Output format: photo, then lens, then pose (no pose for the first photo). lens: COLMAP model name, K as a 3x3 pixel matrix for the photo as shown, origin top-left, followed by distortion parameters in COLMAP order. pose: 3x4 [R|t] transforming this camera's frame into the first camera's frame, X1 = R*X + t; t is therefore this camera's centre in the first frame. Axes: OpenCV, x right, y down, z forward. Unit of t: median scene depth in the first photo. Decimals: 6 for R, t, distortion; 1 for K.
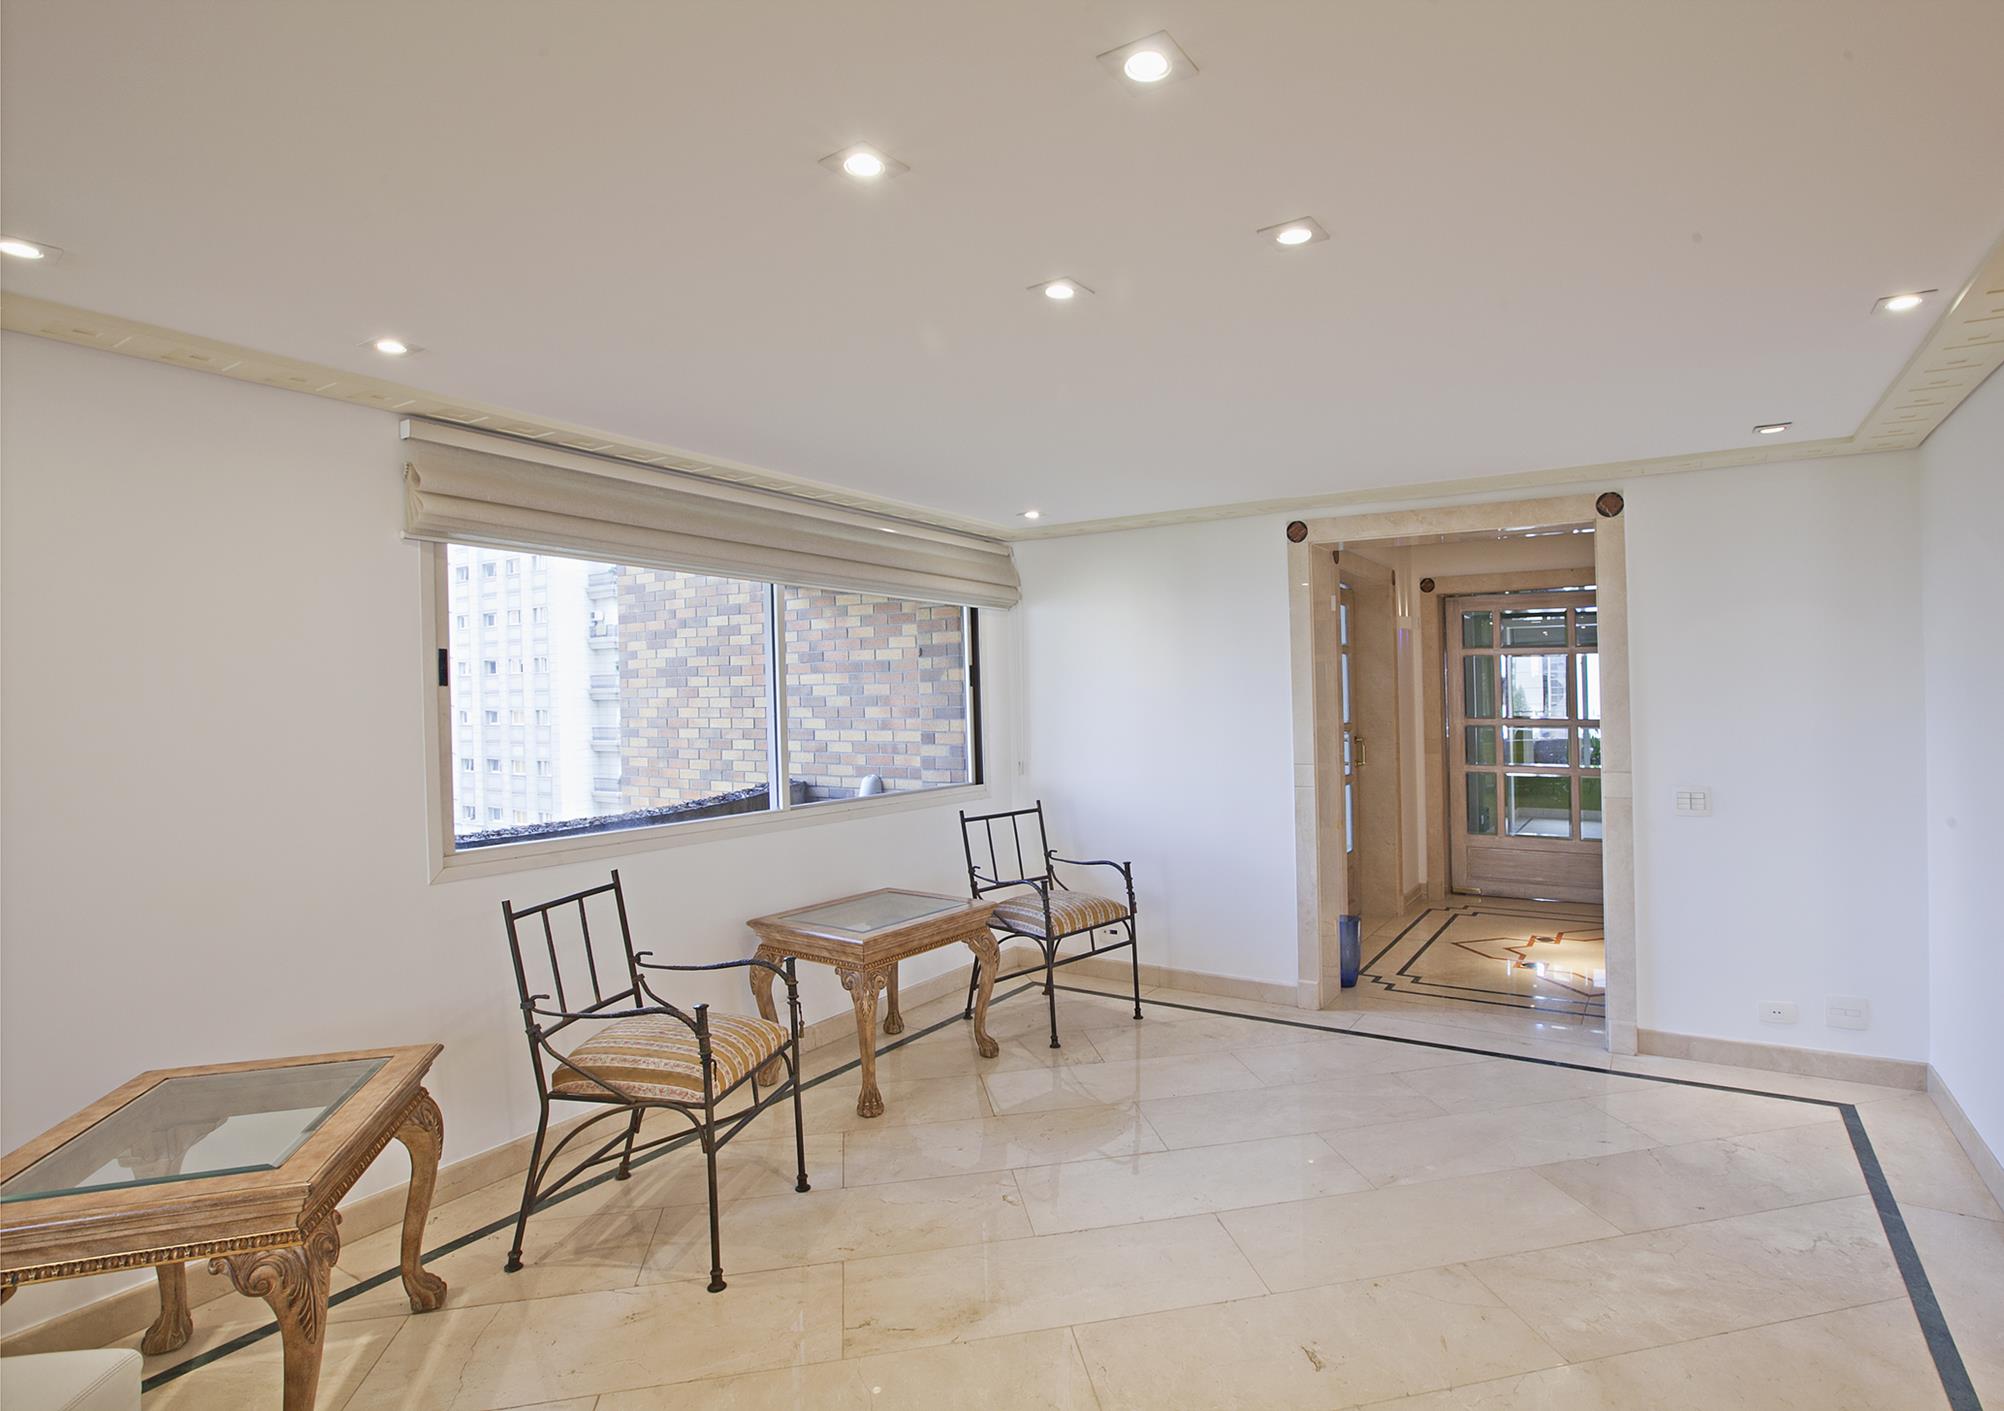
lens RADIAL K [[1016.9, 0, 1062.2], [0, 1016.9, 698.4], [0, 0, 1]] dist [0.000706, 0.000151]
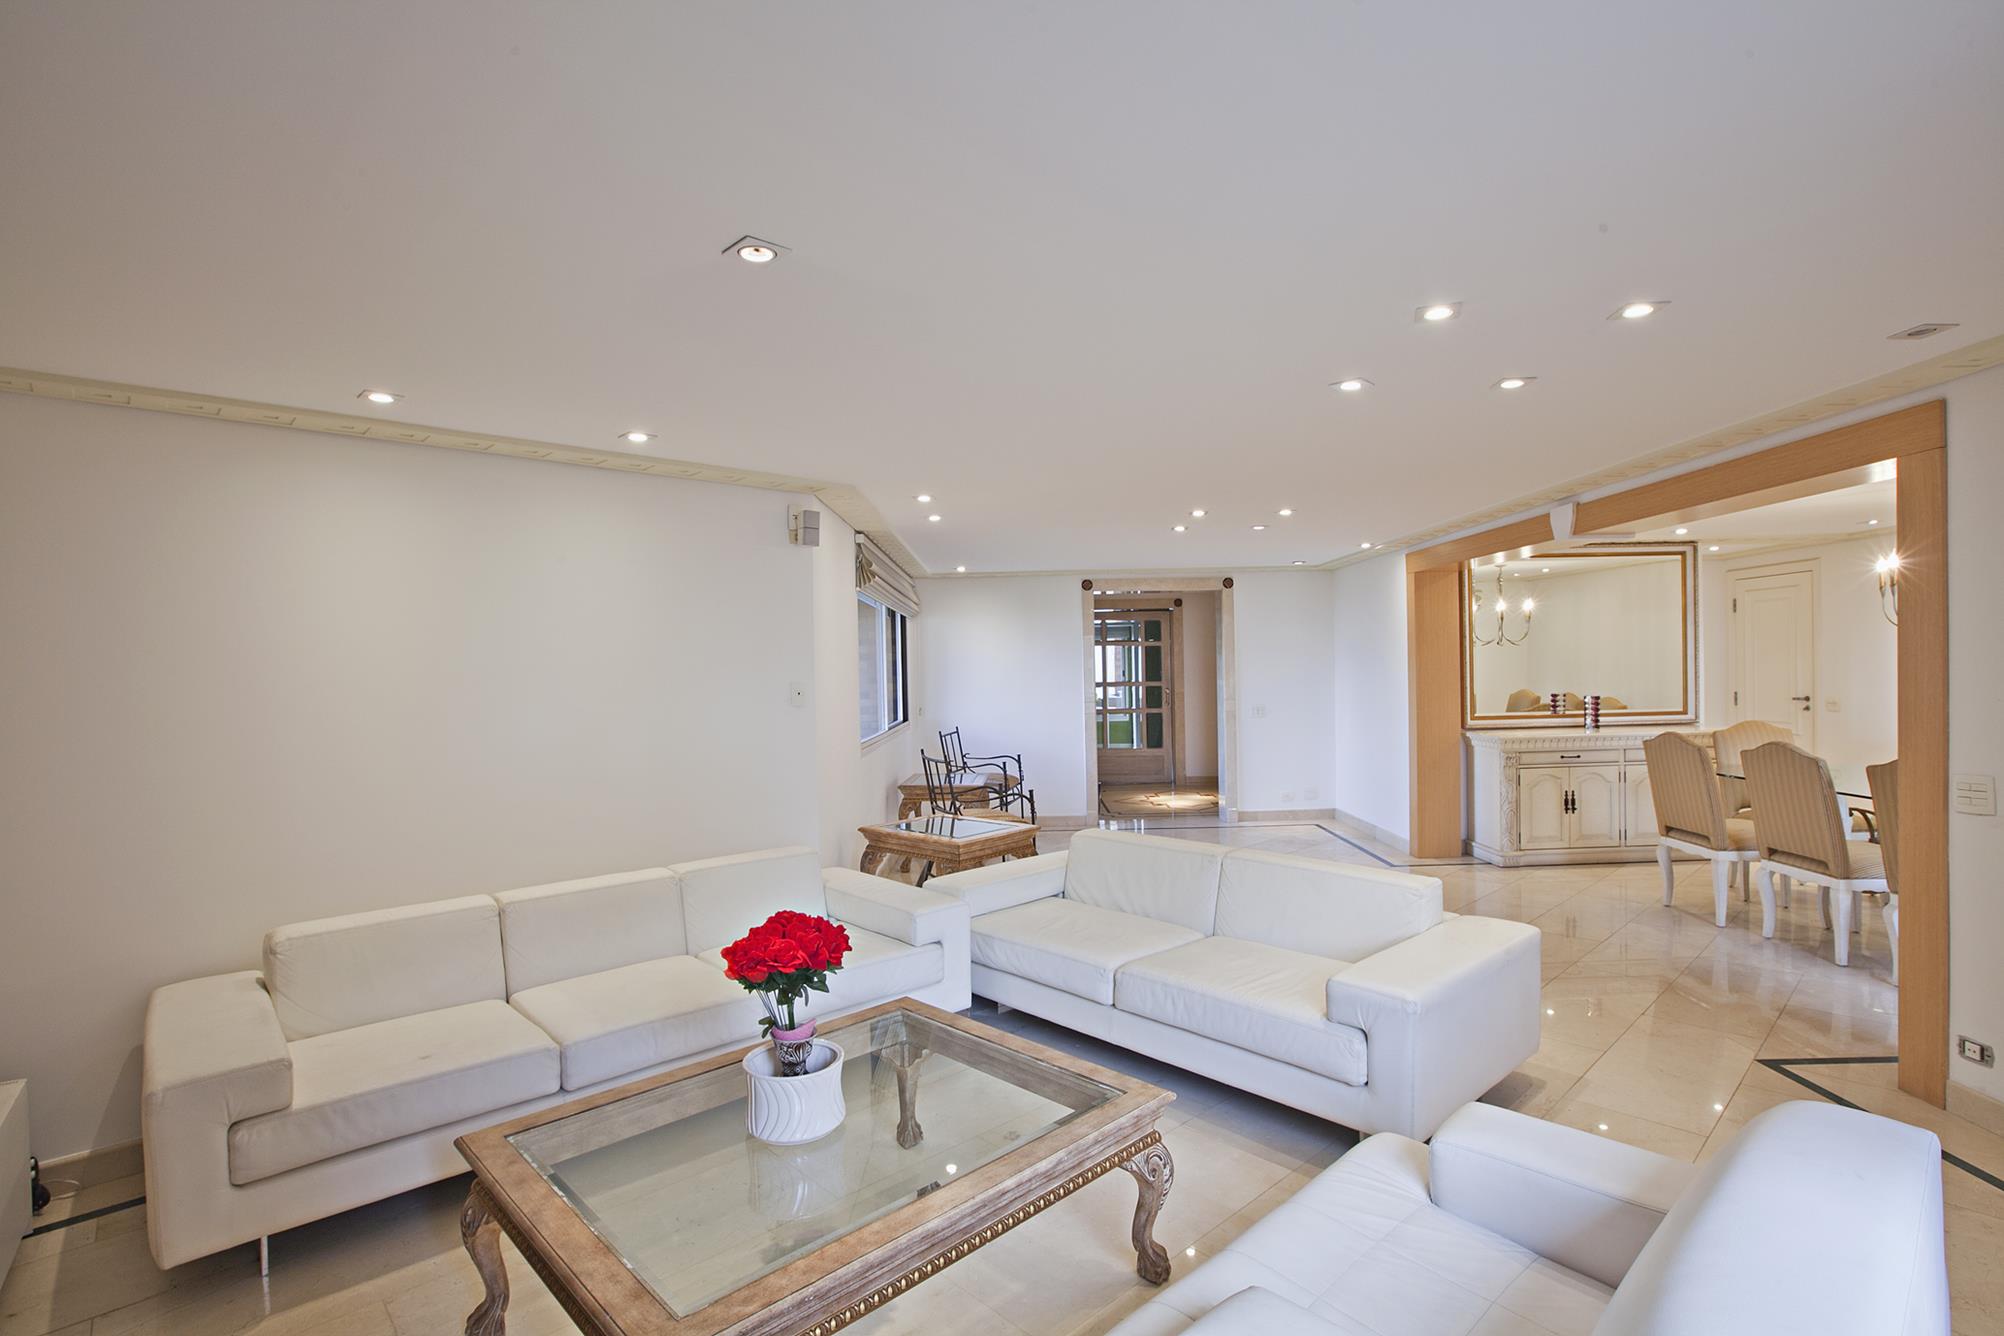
lens RADIAL K [[962.8, 0, 1000.8], [0, 962.8, 670.6], [0, 0, 1]] dist [-0.022988, 0.000323]
pose [[0.873764, -0.007894, 0.486286, -0.941513], [0.010319, 0.999944, -0.002309, 0.006821], [-0.486241, 0.007036, 0.873796, -0.628476]]
